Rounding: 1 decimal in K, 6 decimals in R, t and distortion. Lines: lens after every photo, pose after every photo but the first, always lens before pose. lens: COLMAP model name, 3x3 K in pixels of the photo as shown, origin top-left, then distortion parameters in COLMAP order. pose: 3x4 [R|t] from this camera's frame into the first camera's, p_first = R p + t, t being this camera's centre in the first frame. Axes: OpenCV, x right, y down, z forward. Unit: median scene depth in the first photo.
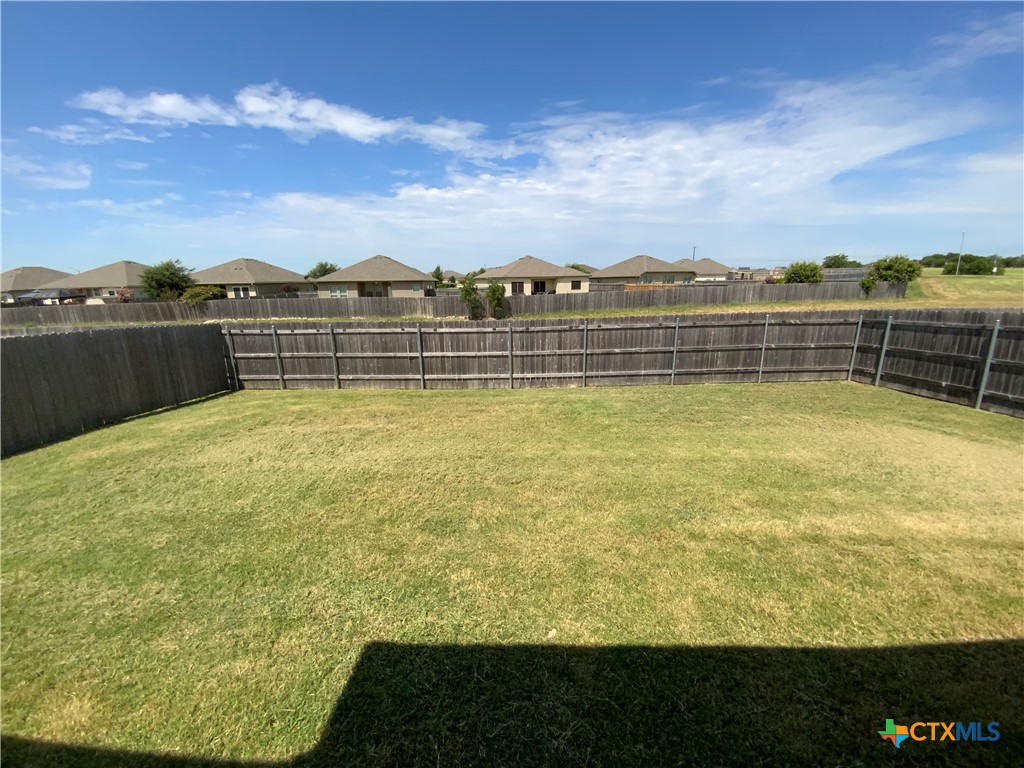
lens RADIAL K [[415.6, 0, 509.9], [0, 415.6, 390.8], [0, 0, 1]] dist [0.010333, -0.011705]
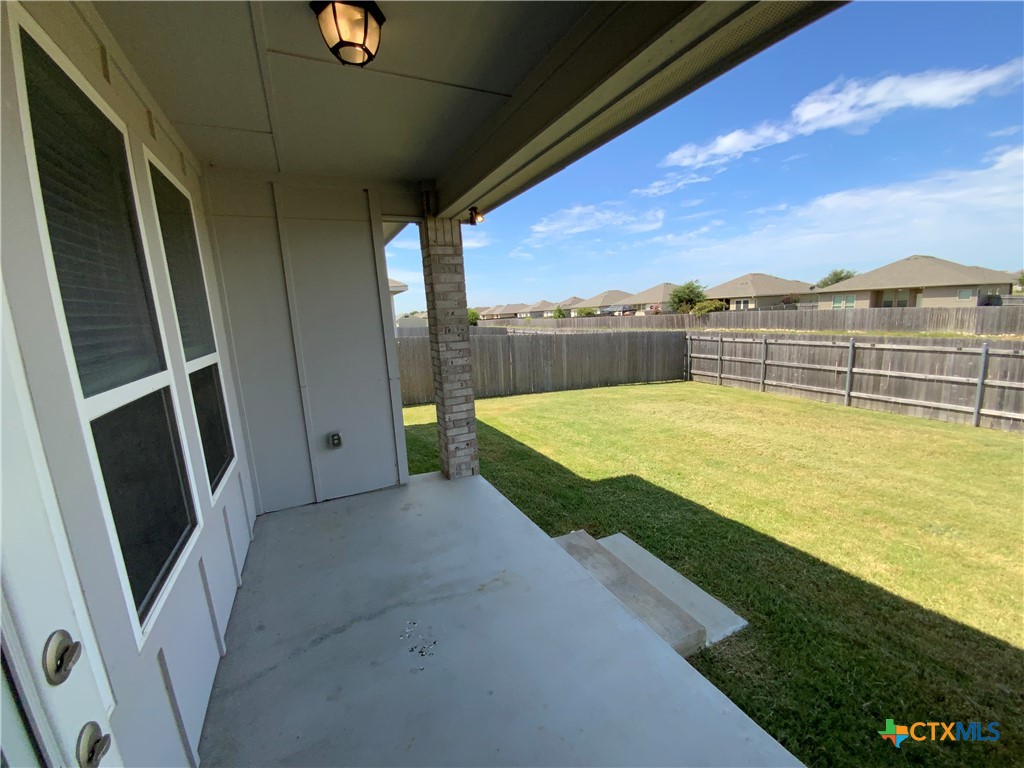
lens RADIAL K [[415.6, 0, 506.9], [0, 415.6, 401.9], [0, 0, 1]] dist [0.010333, -0.011705]
pose [[0.456723, 0.182581, -0.870671, 0.095301], [-0.181741, 0.977221, 0.109590, 0.008658], [0.870847, 0.108185, 0.479501, -0.054112]]
